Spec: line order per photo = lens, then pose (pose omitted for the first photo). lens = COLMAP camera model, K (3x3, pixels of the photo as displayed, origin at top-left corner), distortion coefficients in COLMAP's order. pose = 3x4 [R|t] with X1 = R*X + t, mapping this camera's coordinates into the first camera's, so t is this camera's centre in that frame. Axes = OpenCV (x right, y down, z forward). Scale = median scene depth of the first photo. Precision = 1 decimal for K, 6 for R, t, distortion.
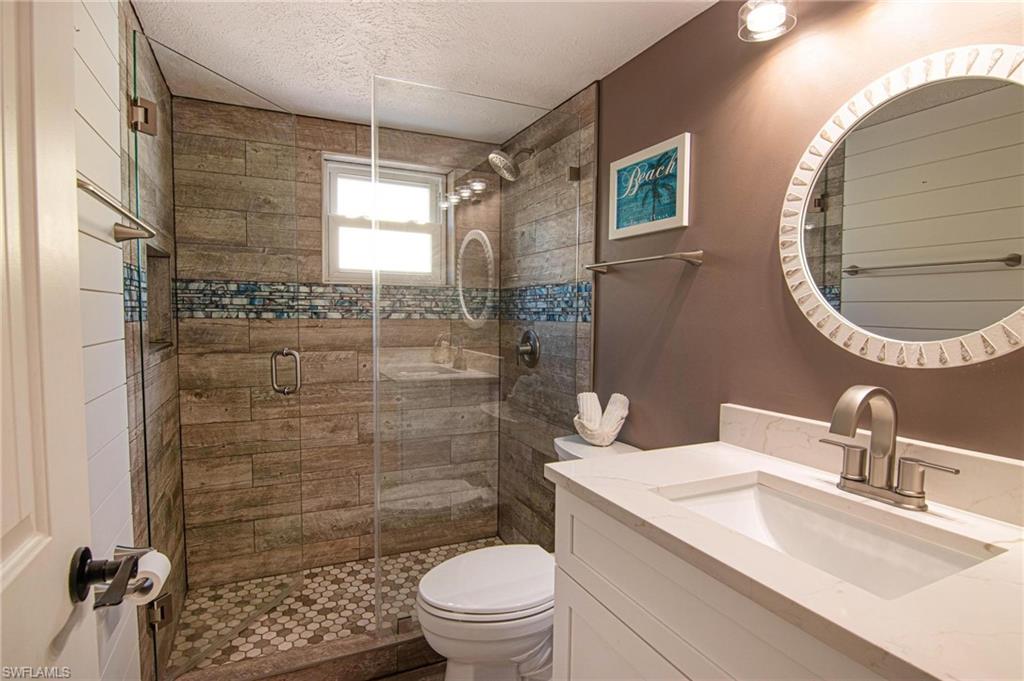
lens RADIAL K [[520.2, 0, 492.4], [0, 520.2, 342.8], [0, 0, 1]] dist [-0.008533, -0.009129]
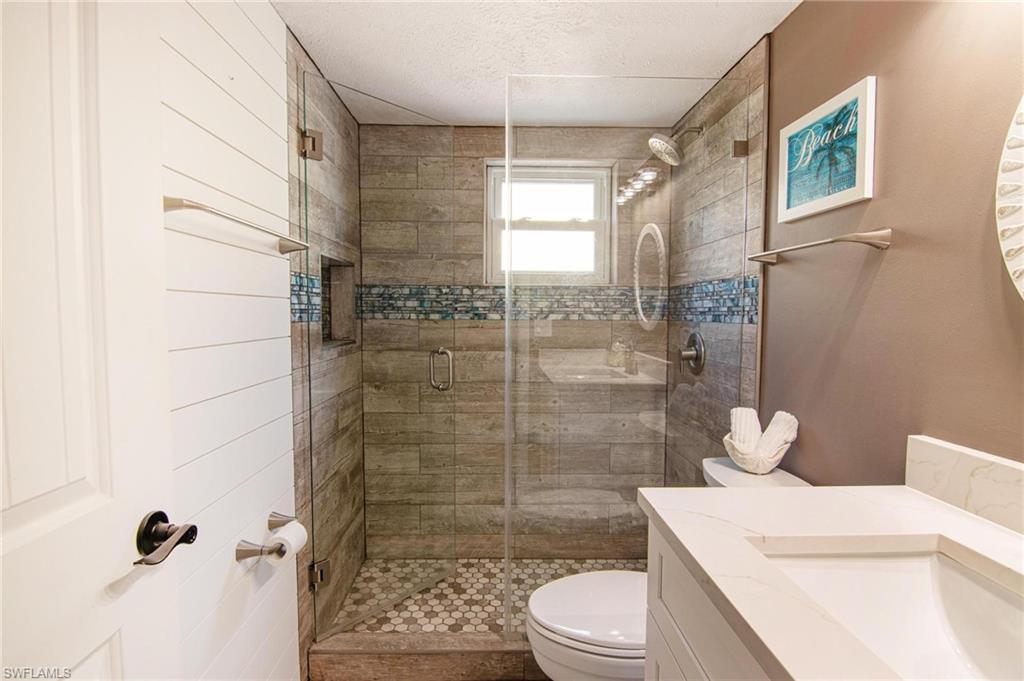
lens RADIAL K [[520.2, 0, 506.6], [0, 520.2, 342.7], [0, 0, 1]] dist [-0.008533, -0.009129]
pose [[0.920288, 0.017377, -0.390856, 0.146397], [-0.018394, 0.999830, 0.001142, -0.002604], [0.390810, 0.006138, 0.920451, 0.075617]]
